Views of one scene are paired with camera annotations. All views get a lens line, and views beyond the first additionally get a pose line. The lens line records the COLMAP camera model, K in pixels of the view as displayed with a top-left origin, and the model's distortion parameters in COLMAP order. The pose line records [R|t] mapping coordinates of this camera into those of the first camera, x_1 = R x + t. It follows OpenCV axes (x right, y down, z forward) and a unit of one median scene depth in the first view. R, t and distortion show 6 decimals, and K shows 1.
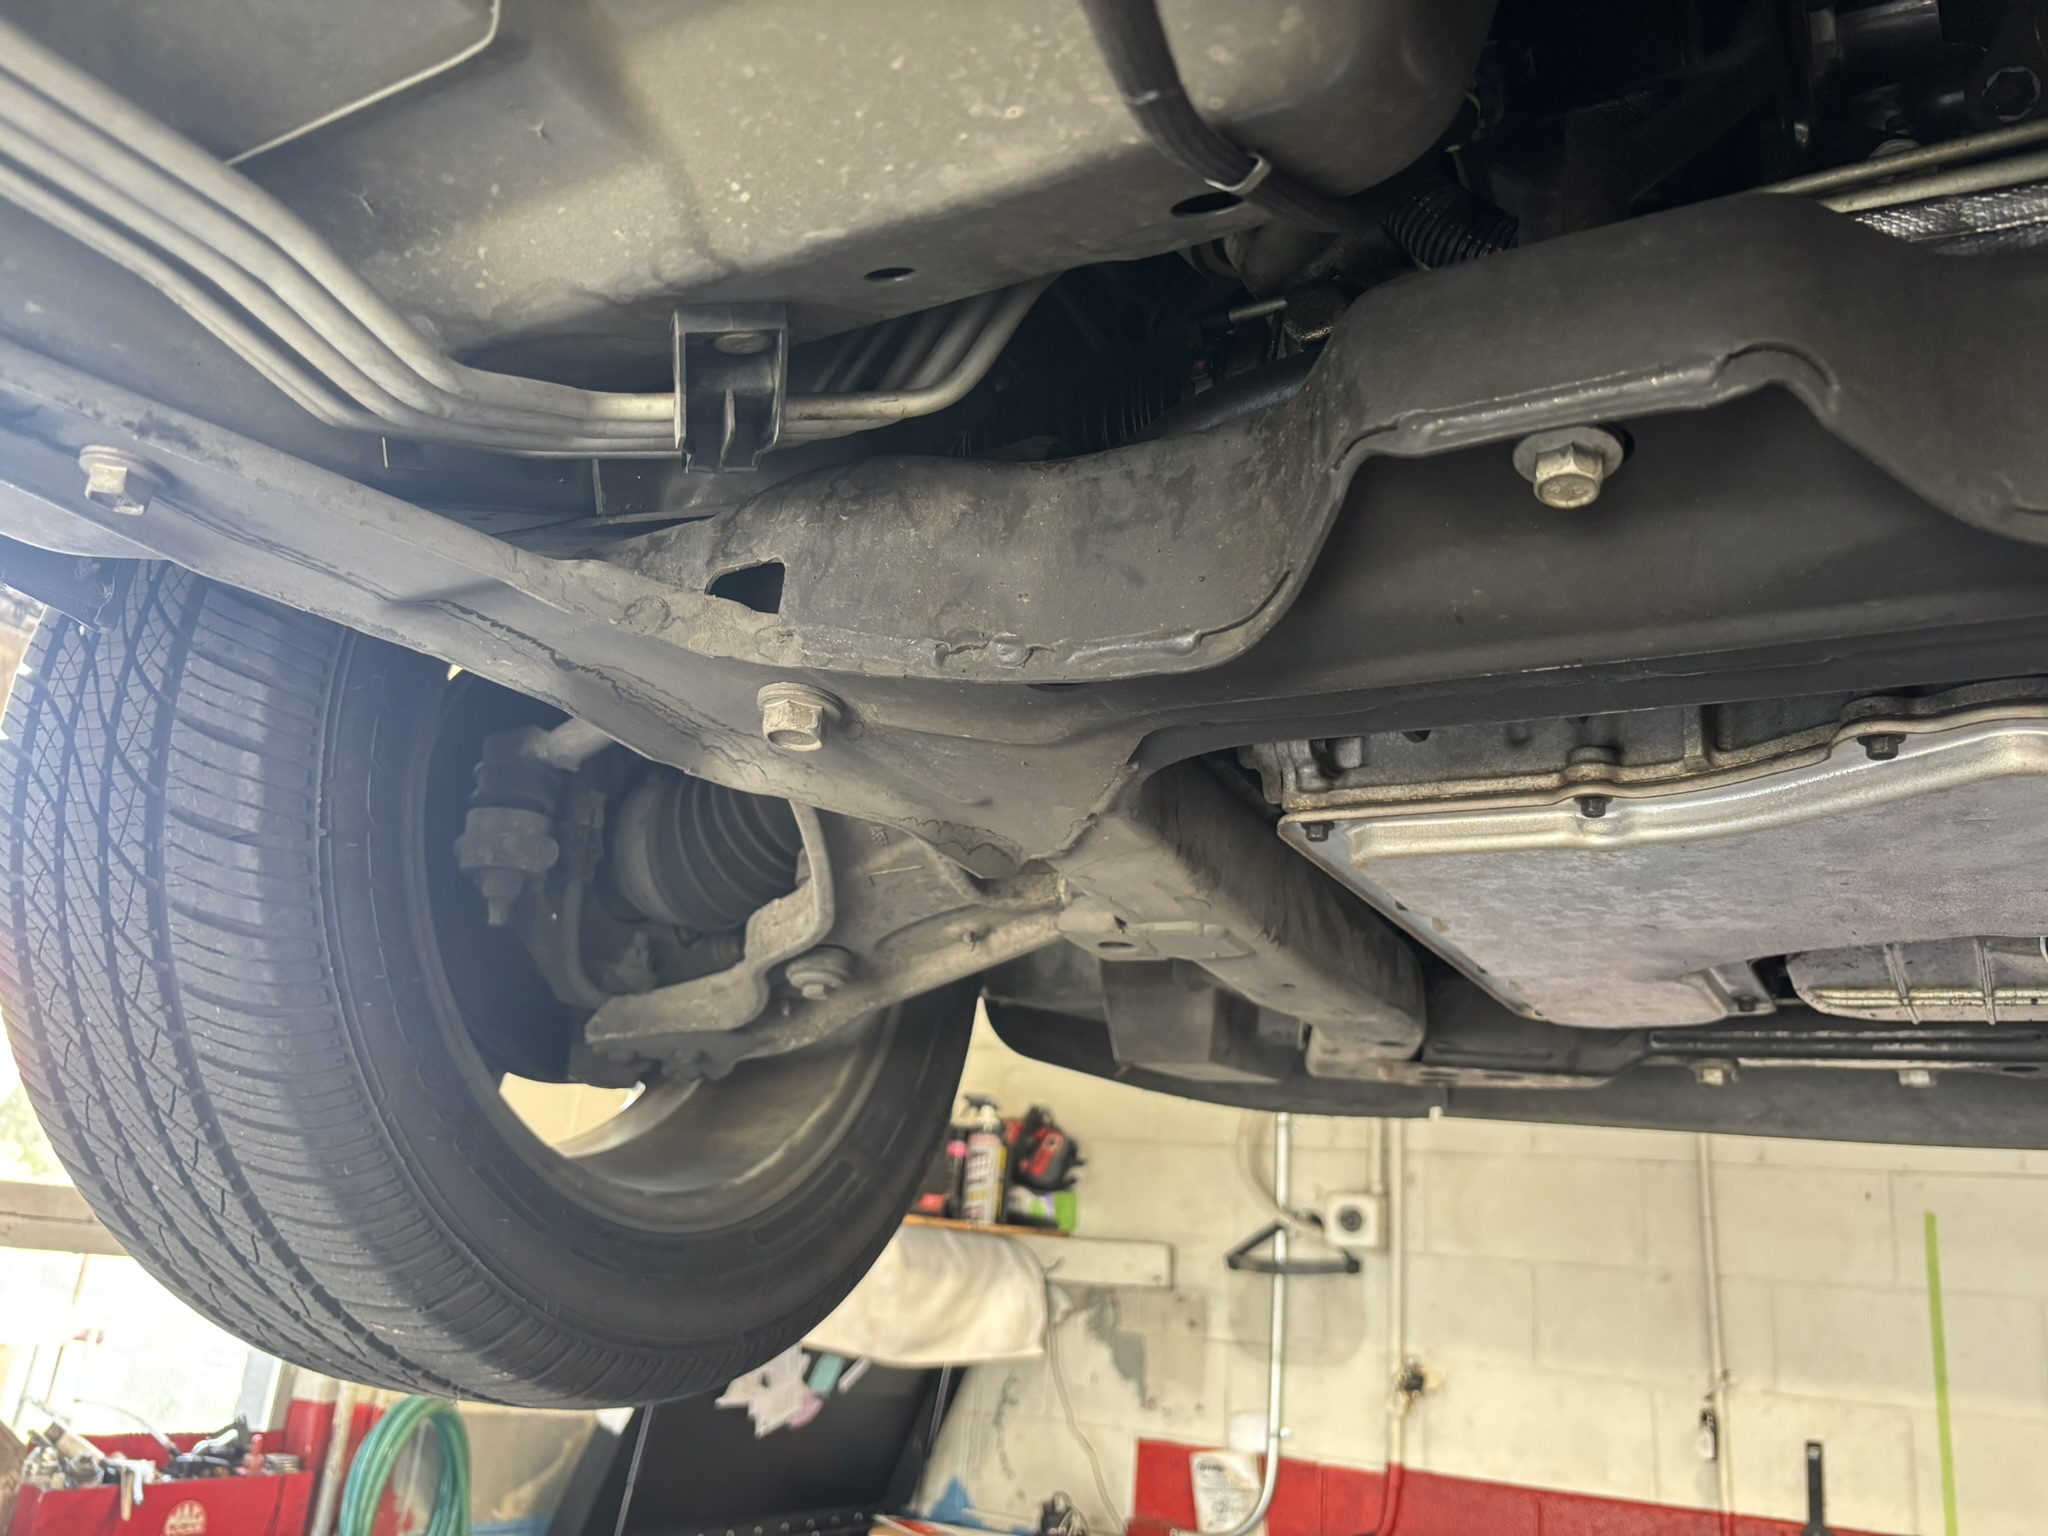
lens RADIAL K [[1563.9, 0, 1019.8], [0, 1563.9, 772.3], [0, 0, 1]] dist [0.030929, -0.033164]
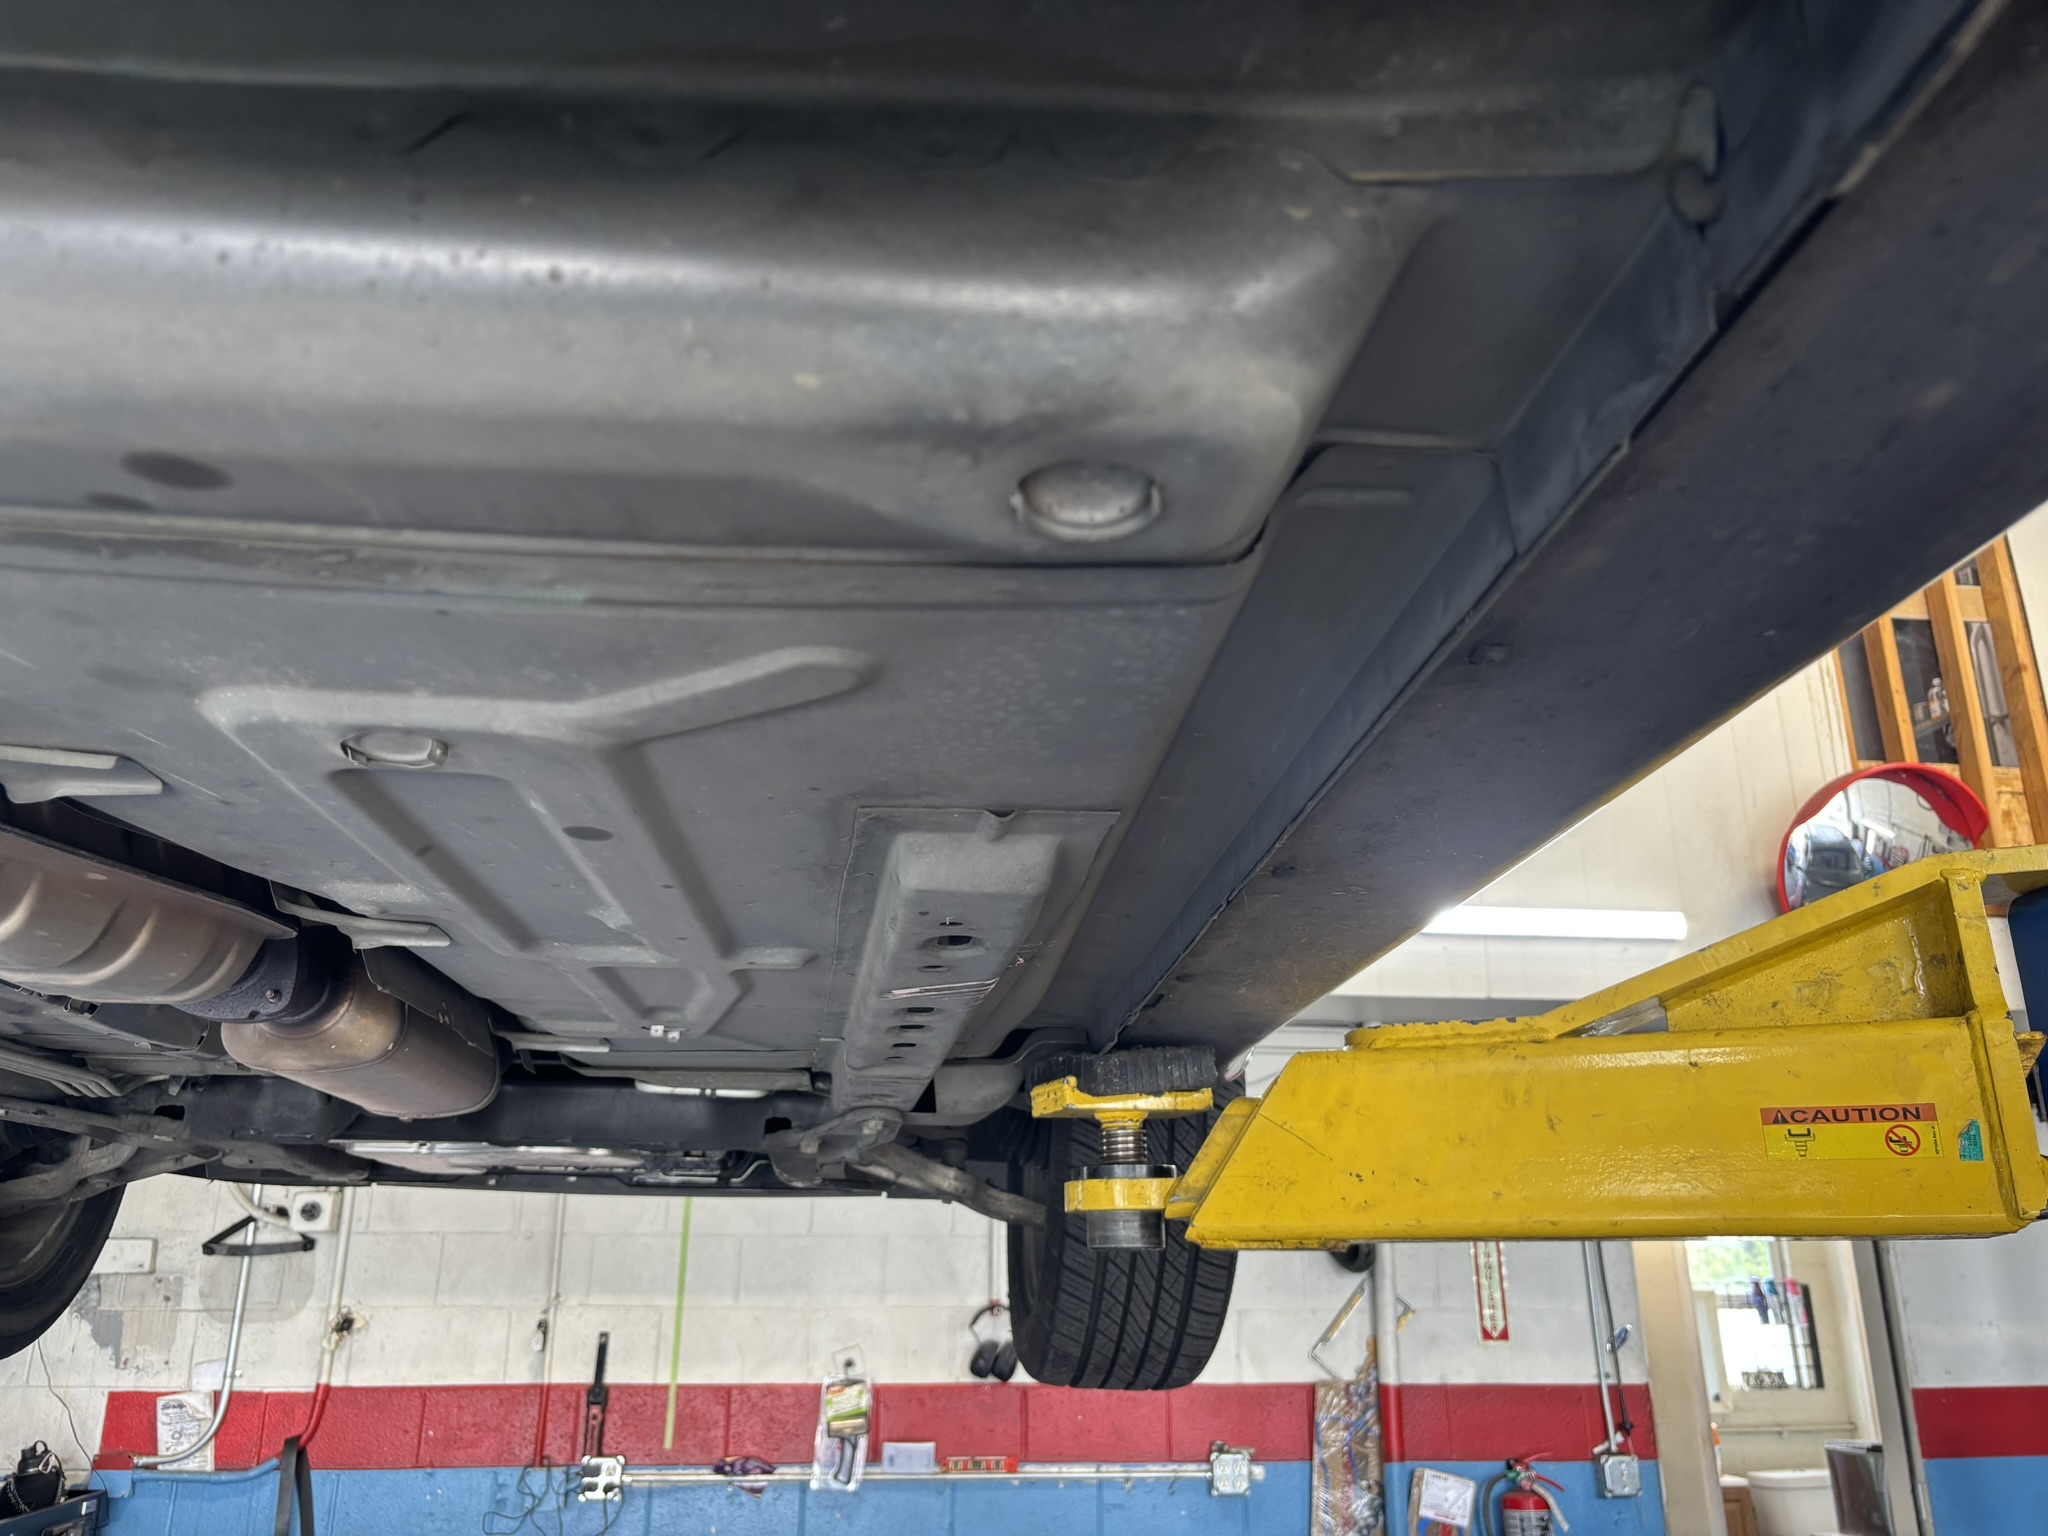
lens RADIAL K [[1563.9, 0, 1012.3], [0, 1563.9, 773.7], [0, 0, 1]] dist [0.030929, -0.033164]
pose [[0.814741, 0.096137, 0.571799, -0.122702], [-0.118339, 0.992972, 0.001668, -0.185726], [-0.567620, -0.069025, 0.820392, -0.489995]]
